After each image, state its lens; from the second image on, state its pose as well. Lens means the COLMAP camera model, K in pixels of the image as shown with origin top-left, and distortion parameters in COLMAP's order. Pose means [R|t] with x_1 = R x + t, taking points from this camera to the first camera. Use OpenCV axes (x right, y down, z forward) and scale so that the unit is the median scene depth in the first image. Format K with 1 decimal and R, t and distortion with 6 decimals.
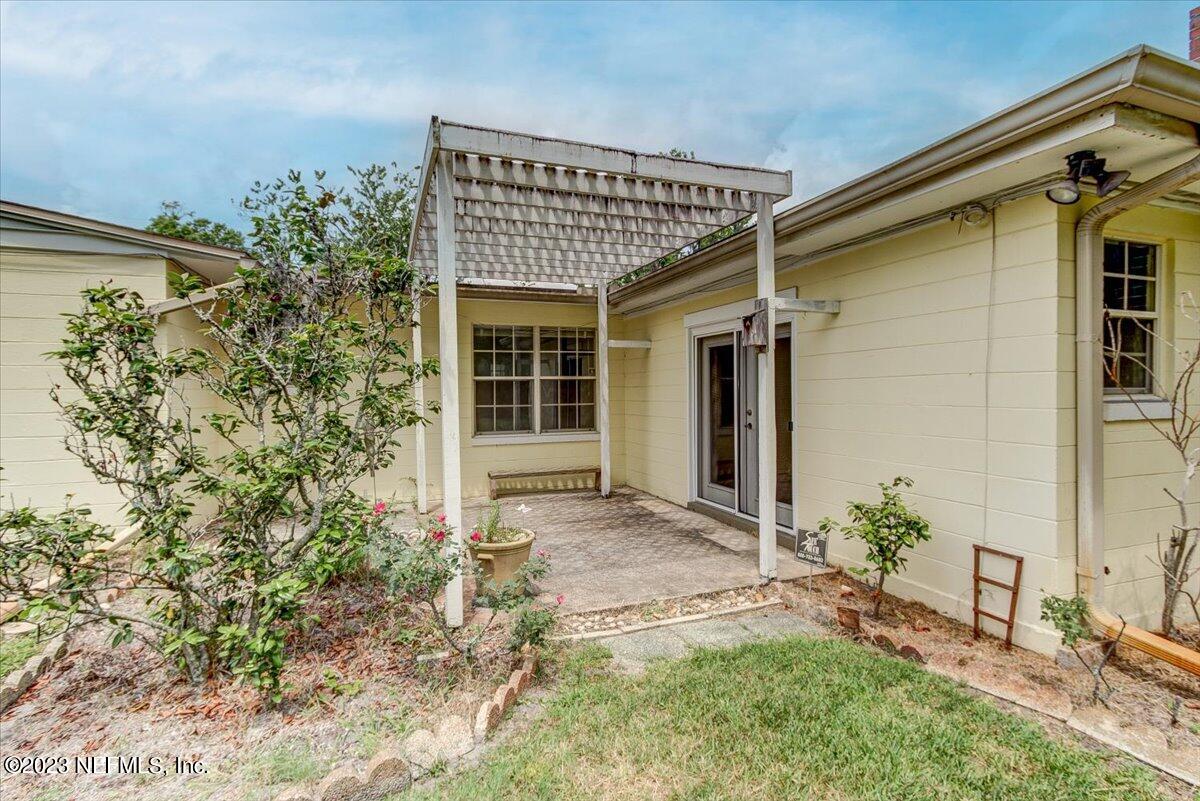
lens RADIAL K [[568.8, 0, 598.3], [0, 568.8, 384.7], [0, 0, 1]] dist [-0.000784, 0.000162]
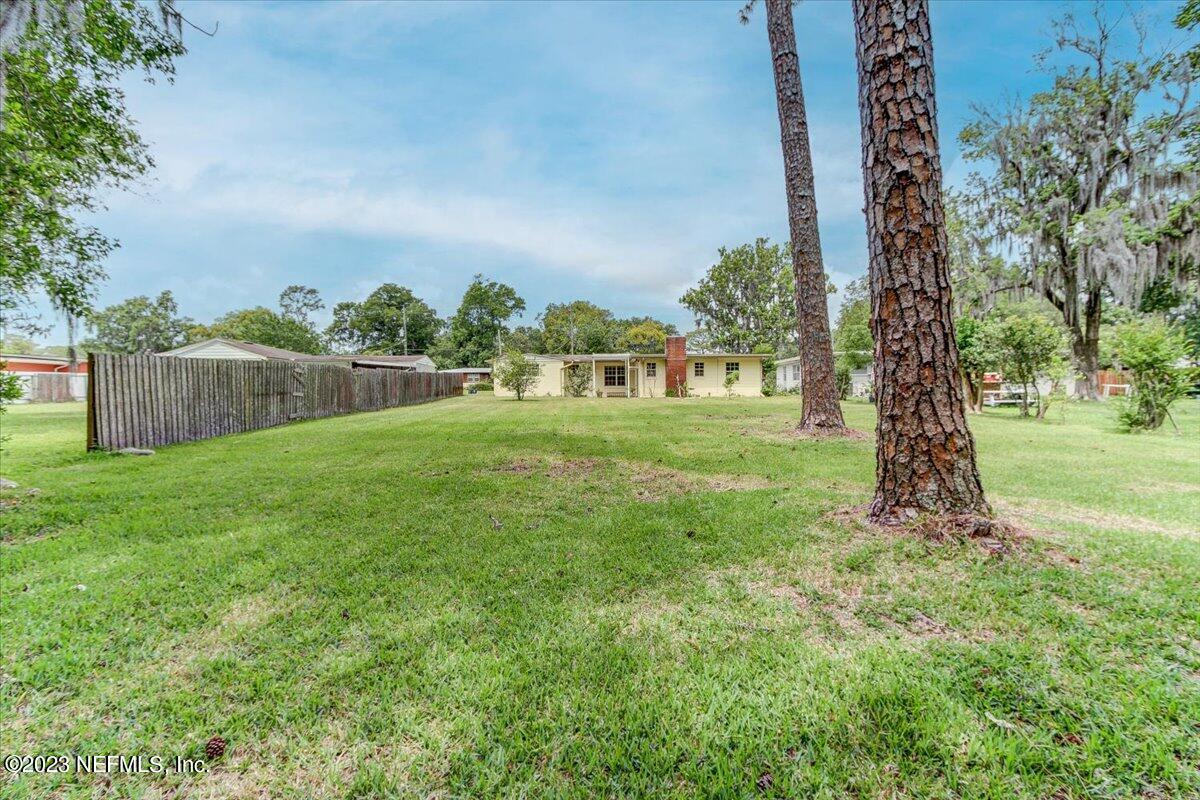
lens RADIAL K [[568.8, 0, 598.3], [0, 568.8, 384.2], [0, 0, 1]] dist [-0.000784, 0.000162]
pose [[0.938337, 0.002461, -0.345714, 1.591005], [-0.000268, 0.999980, 0.006393, 0.033780], [0.345722, -0.005906, 0.938318, -4.097349]]
